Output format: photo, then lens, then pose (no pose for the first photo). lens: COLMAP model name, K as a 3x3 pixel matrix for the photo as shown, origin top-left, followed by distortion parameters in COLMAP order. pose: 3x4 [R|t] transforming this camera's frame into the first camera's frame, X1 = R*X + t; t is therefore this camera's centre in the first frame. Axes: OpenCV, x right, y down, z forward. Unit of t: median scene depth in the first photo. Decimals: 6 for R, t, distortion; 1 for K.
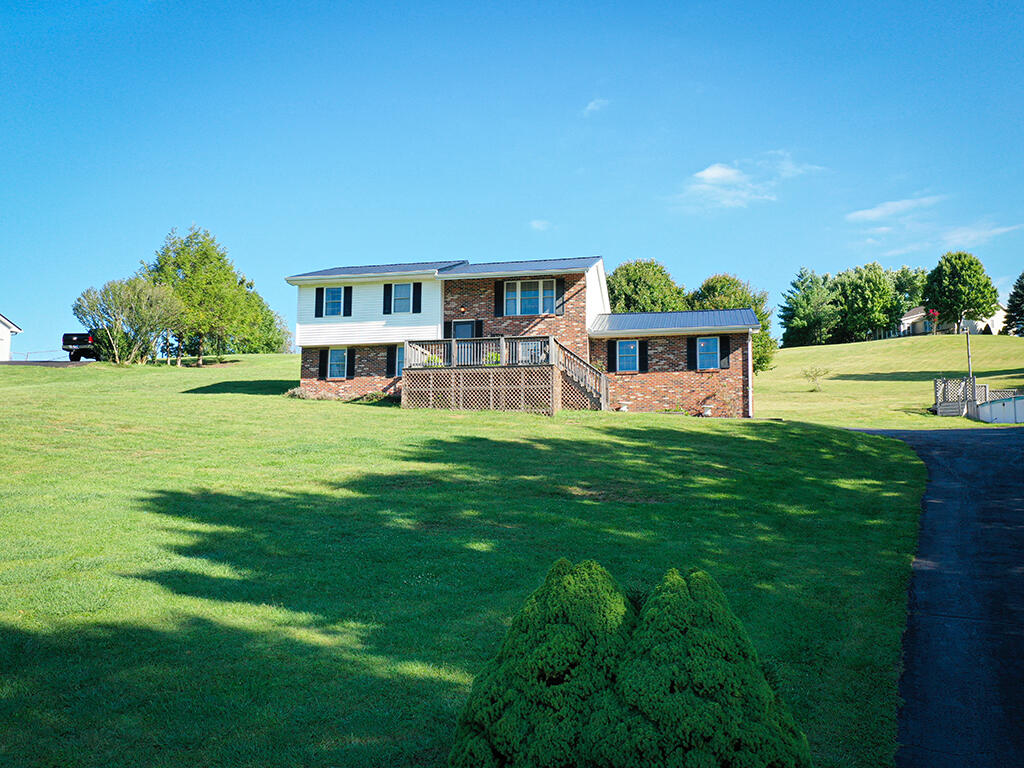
lens RADIAL K [[811.6, 0, 521.1], [0, 811.6, 417.1], [0, 0, 1]] dist [0.010539, 0.003769]
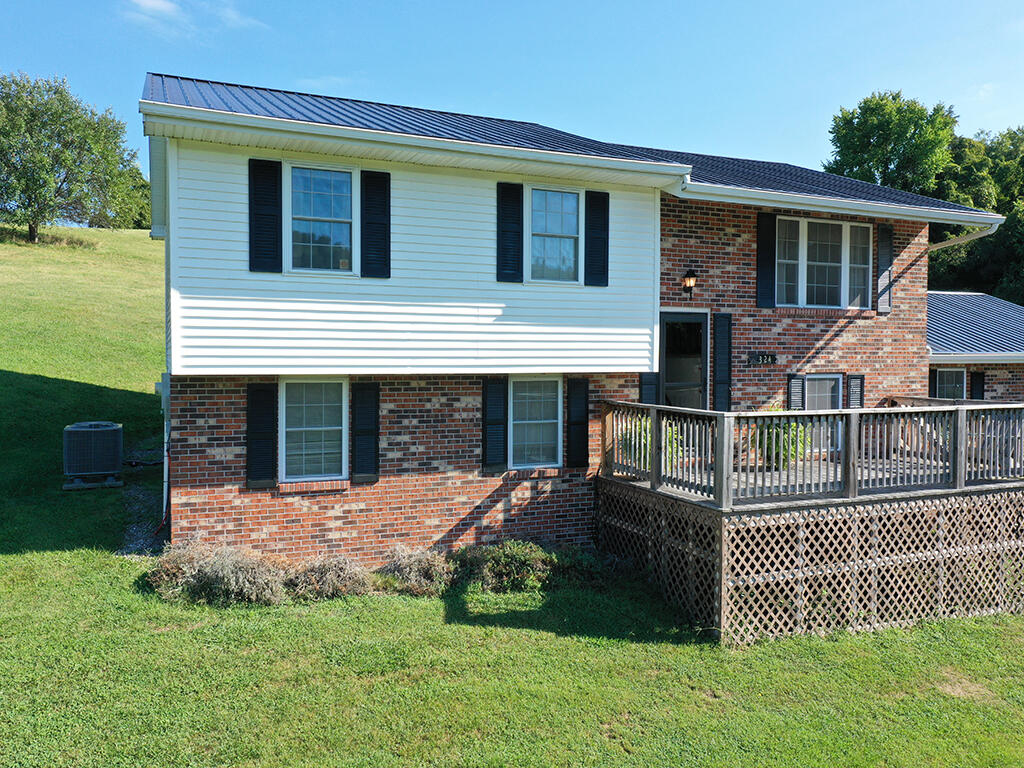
lens RADIAL K [[811.6, 0, 519.3], [0, 811.6, 385.9], [0, 0, 1]] dist [0.010539, 0.003769]
pose [[0.818188, -0.022082, 0.574527, -0.341096], [-0.056458, 0.991347, 0.118505, -0.123975], [-0.572172, -0.129396, 0.809862, 0.736218]]
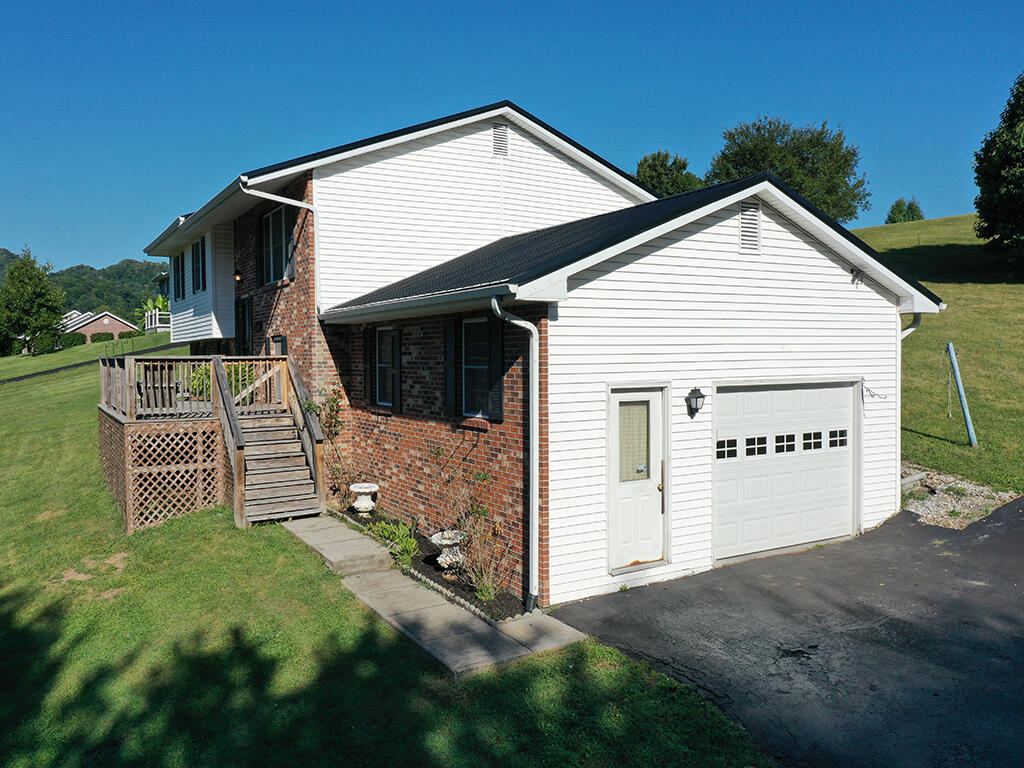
lens RADIAL K [[811.6, 0, 510.1], [0, 811.6, 384.4], [0, 0, 1]] dist [0.010539, 0.003769]
pose [[0.672508, 0.016999, -0.739895, 0.456215], [0.084761, 0.991389, 0.099818, -0.099385], [0.735220, -0.129842, 0.665276, 0.752480]]
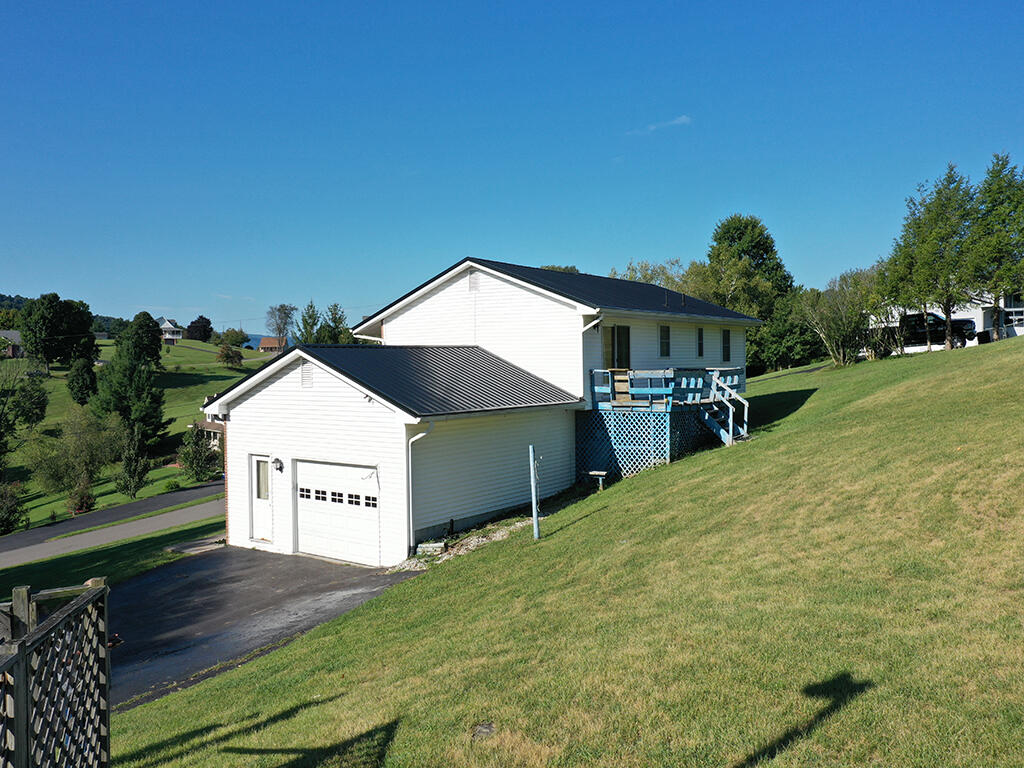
lens RADIAL K [[811.6, 0, 510.8], [0, 811.6, 384.7], [0, 0, 1]] dist [0.010539, 0.003769]
pose [[-0.420041, 0.029686, -0.907020, 0.768116], [0.100928, 0.994793, -0.014181, -0.088551], [0.901876, -0.097500, -0.420849, 1.471255]]
